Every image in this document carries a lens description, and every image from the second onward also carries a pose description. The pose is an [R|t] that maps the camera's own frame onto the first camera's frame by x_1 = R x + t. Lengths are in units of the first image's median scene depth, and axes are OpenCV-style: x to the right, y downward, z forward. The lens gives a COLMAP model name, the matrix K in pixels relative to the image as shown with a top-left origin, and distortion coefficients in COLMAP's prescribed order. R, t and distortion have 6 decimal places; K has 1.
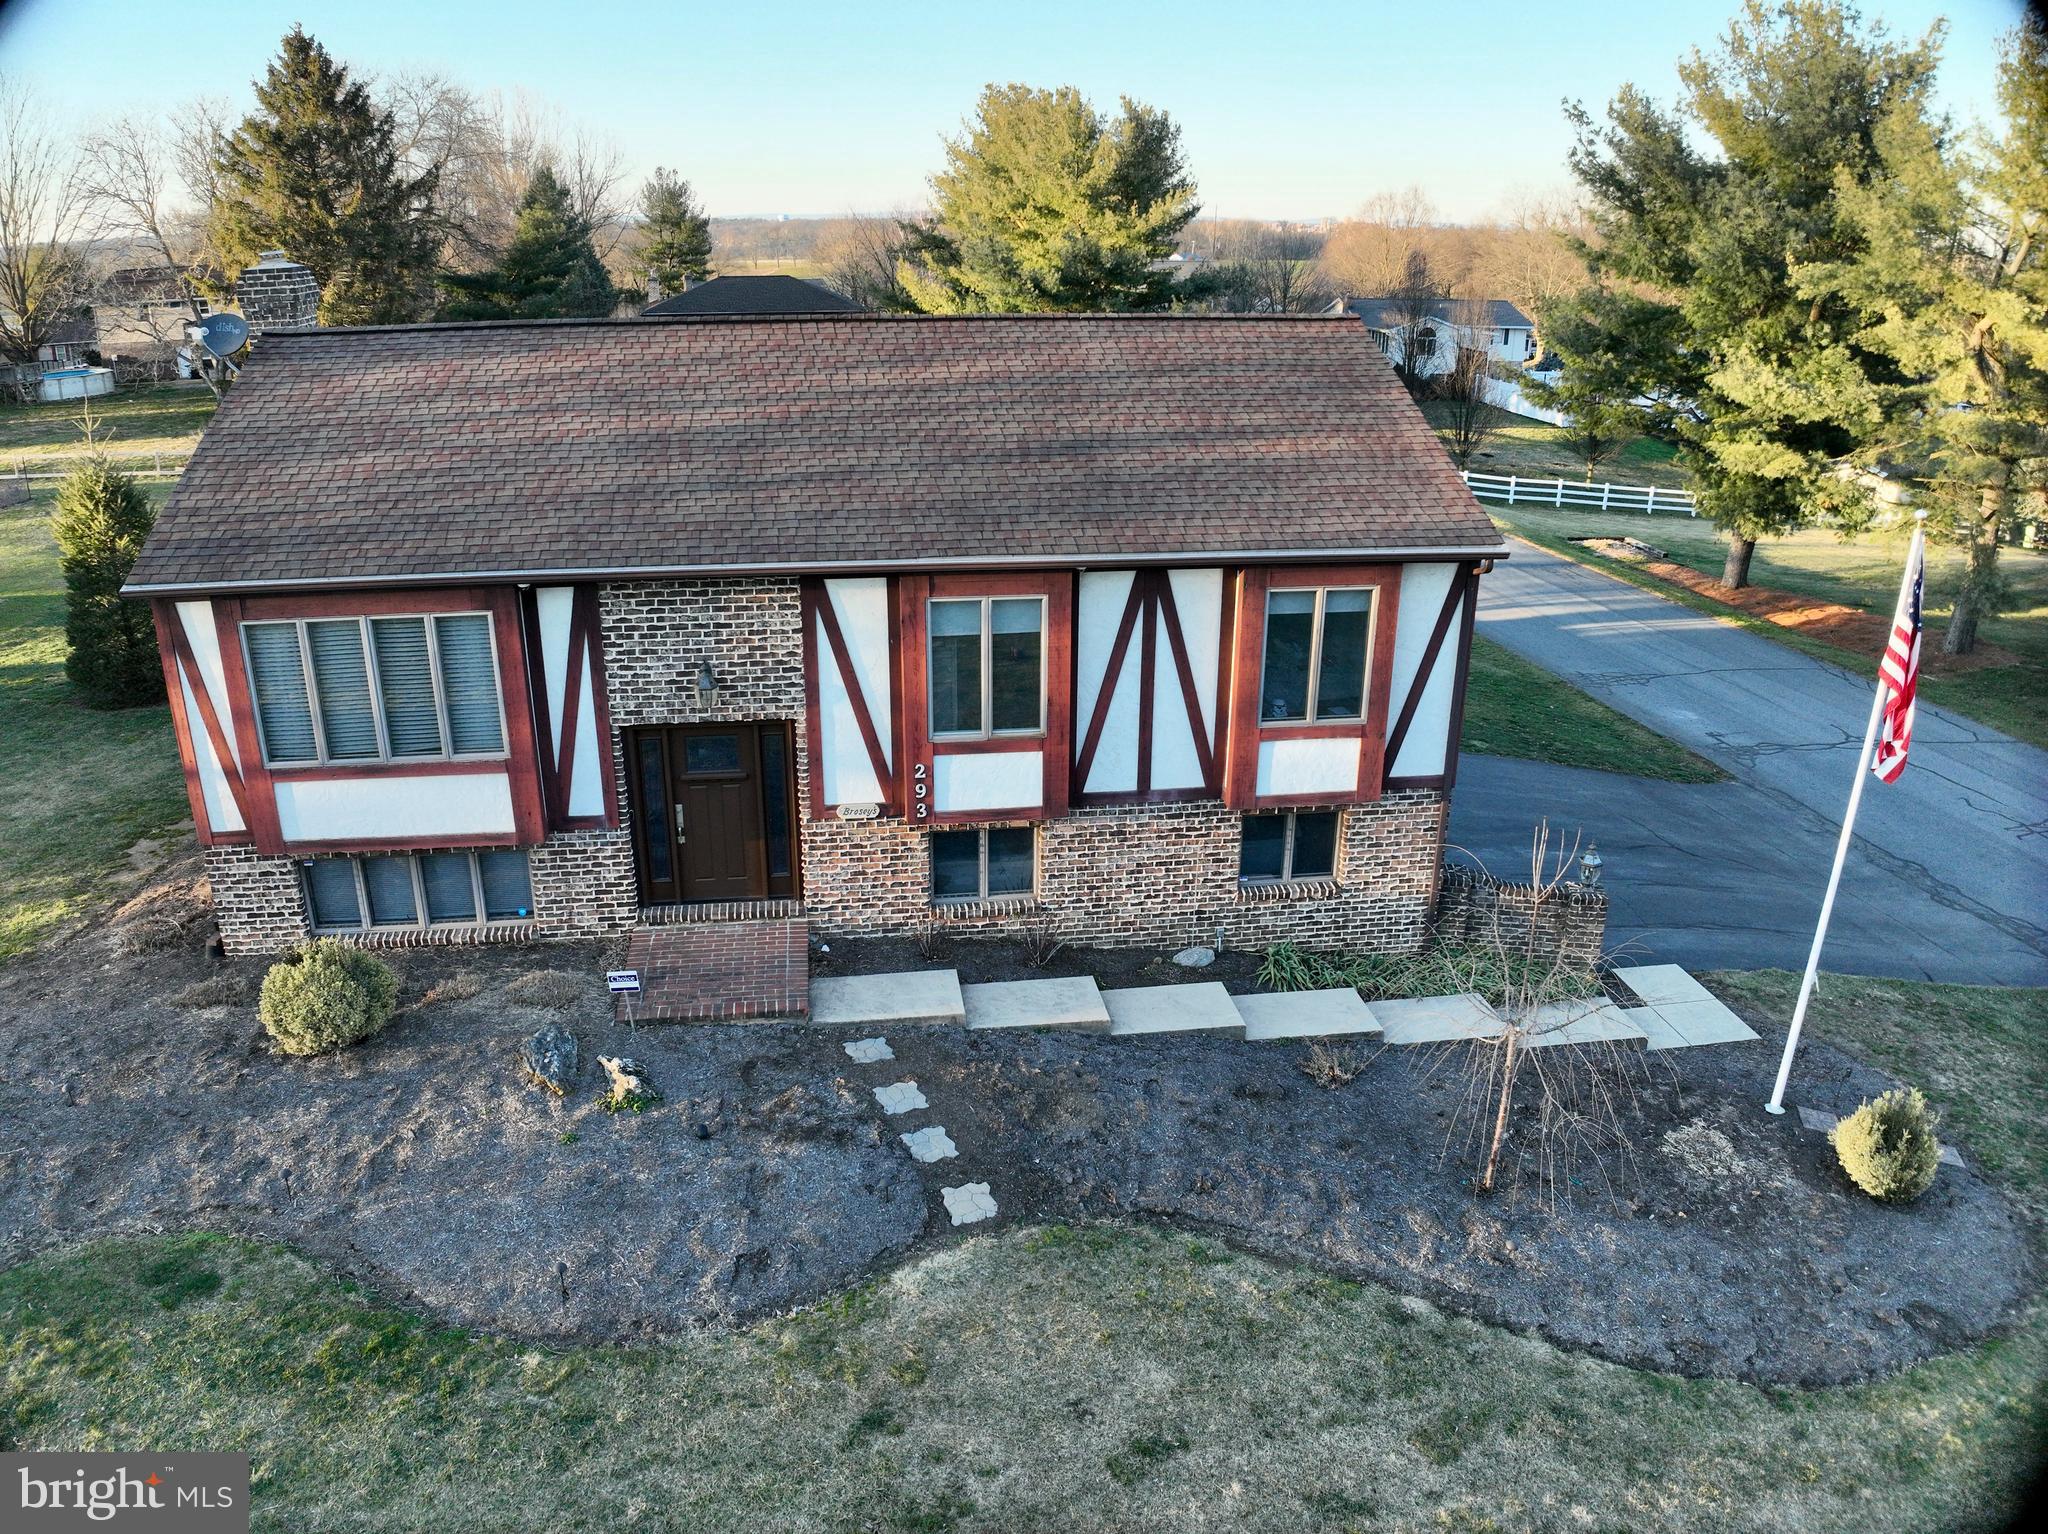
lens RADIAL K [[1439.9, 0, 1015.6], [0, 1439.9, 758.1], [0, 0, 1]] dist [-0.103114, -0.016866]
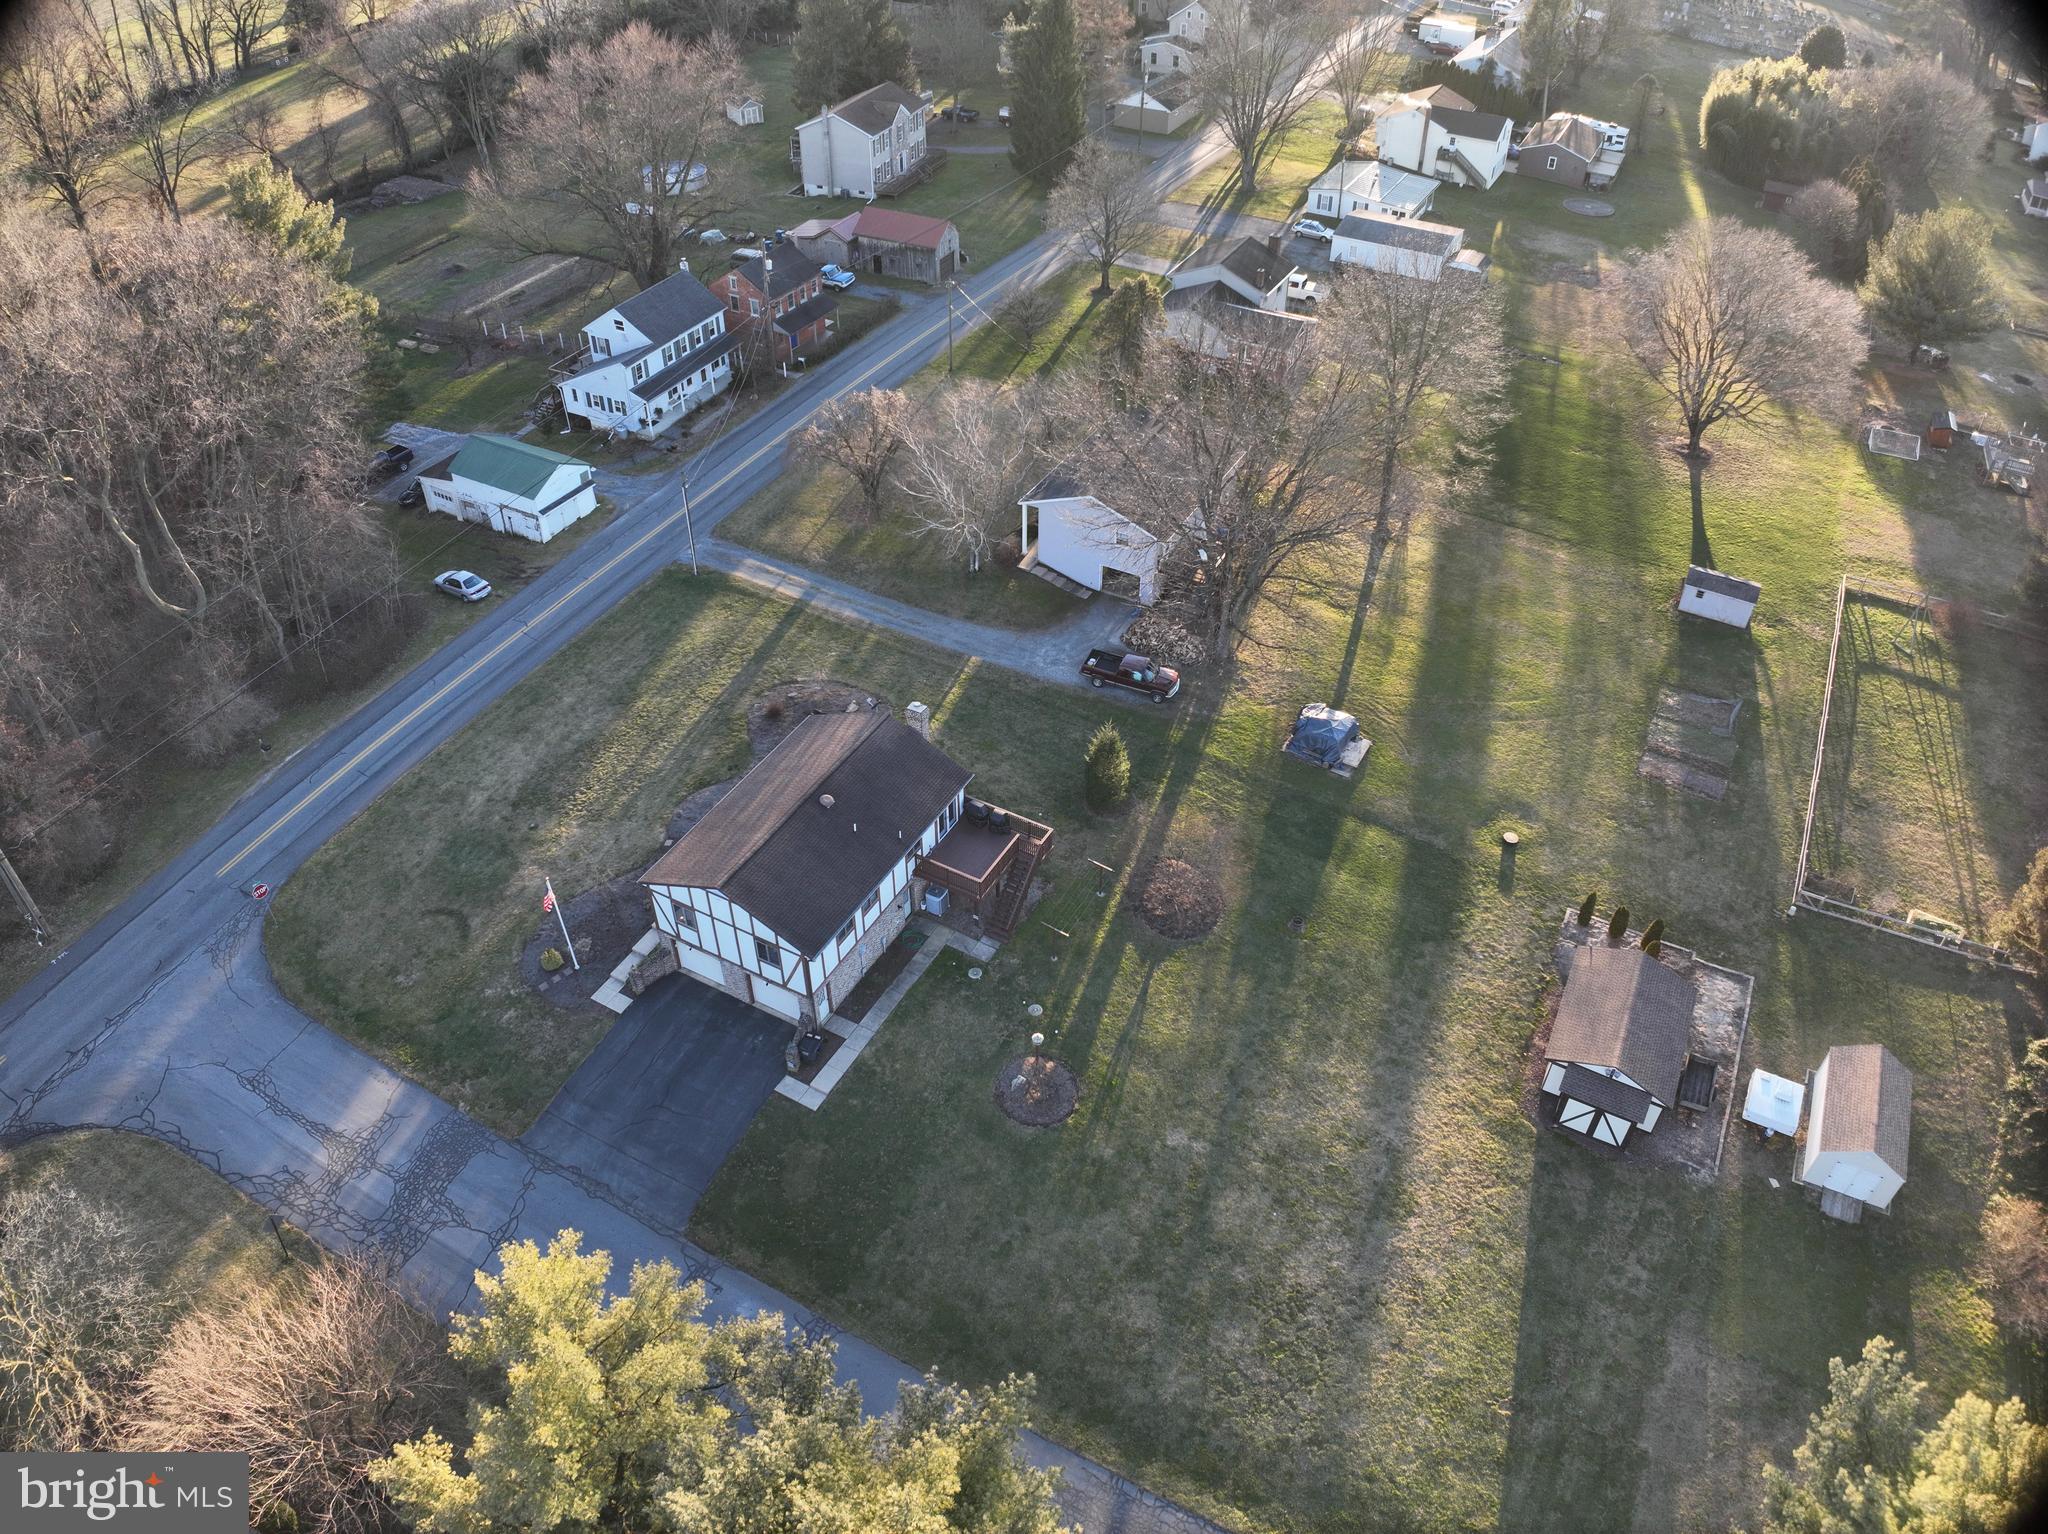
lens RADIAL K [[1439.9, 0, 1006.7], [0, 1439.9, 758.6], [0, 0, 1]] dist [-0.103114, -0.016866]
pose [[-0.597646, 0.517033, -0.612777, 2.094695], [-0.284511, 0.577786, 0.764995, -3.922618], [0.749581, 0.631538, -0.198210, 2.408486]]
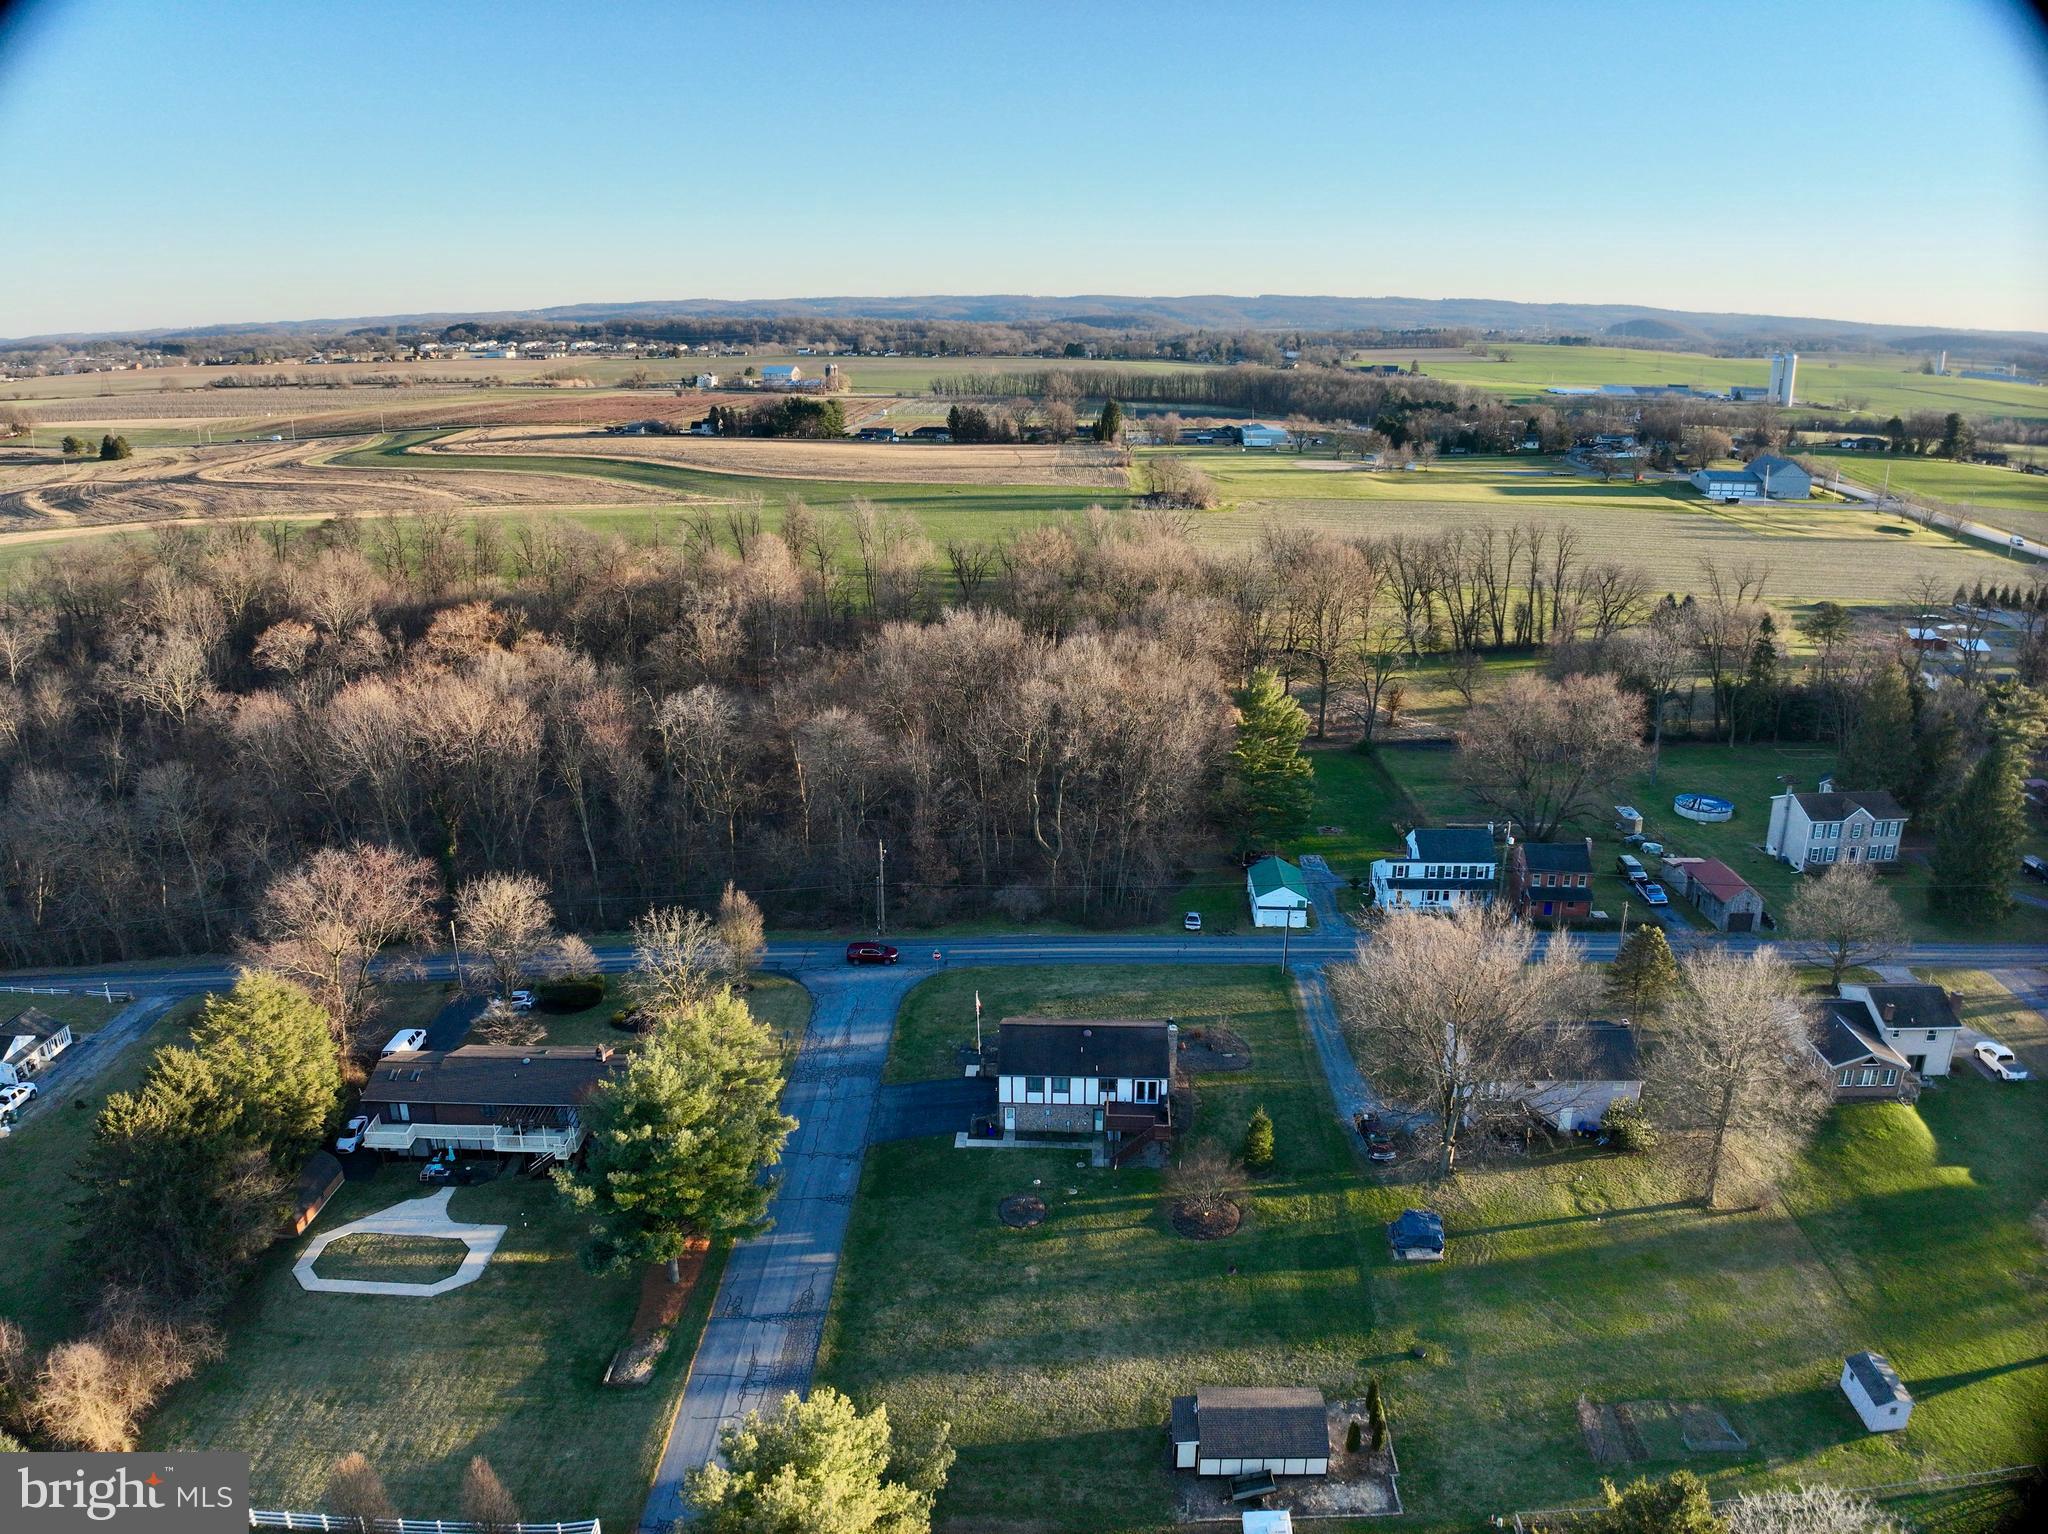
lens RADIAL K [[1439.9, 0, 1016.2], [0, 1439.9, 775.4], [0, 0, 1]] dist [-0.103114, -0.016866]
pose [[-0.982679, -0.059753, 0.175419, -1.066344], [0.063857, 0.779436, 0.623218, -6.211909], [-0.173967, 0.623625, -0.762120, 6.243100]]
